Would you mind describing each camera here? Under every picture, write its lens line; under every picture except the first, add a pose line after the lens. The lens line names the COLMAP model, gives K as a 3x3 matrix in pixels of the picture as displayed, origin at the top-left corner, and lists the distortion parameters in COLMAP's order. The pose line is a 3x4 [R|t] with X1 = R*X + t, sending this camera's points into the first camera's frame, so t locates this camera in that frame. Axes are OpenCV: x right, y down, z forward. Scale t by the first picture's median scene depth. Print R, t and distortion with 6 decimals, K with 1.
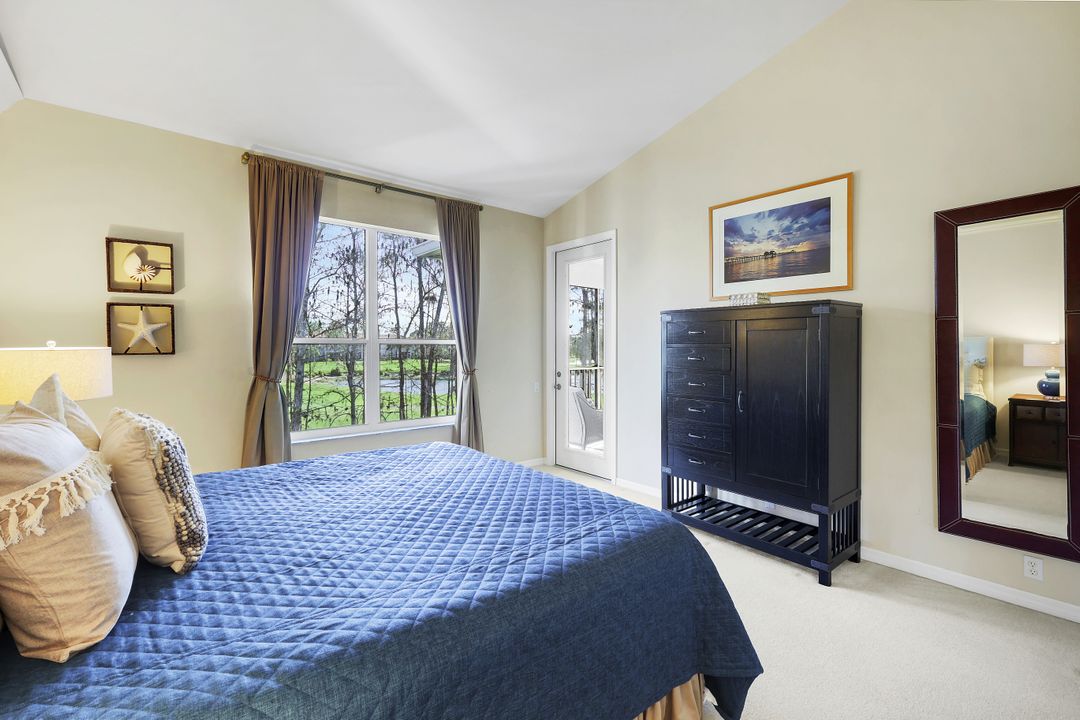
lens RADIAL K [[477.2, 0, 539.2], [0, 477.2, 351.8], [0, 0, 1]] dist [0.001285, -0.000149]
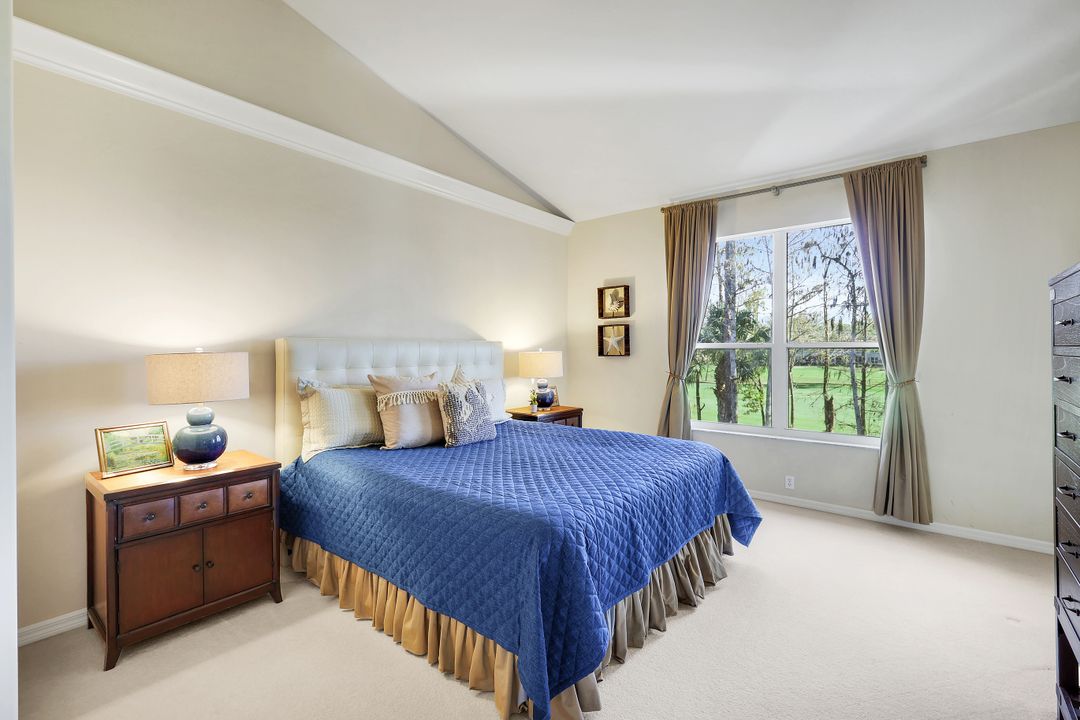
lens RADIAL K [[477.2, 0, 539.2], [0, 477.2, 351.8], [0, 0, 1]] dist [0.001285, -0.000149]
pose [[0.187652, 0.001256, -0.982235, 0.660967], [-0.004742, 0.999989, 0.000372, -0.006730], [0.982224, 0.004587, 0.187656, 0.400321]]
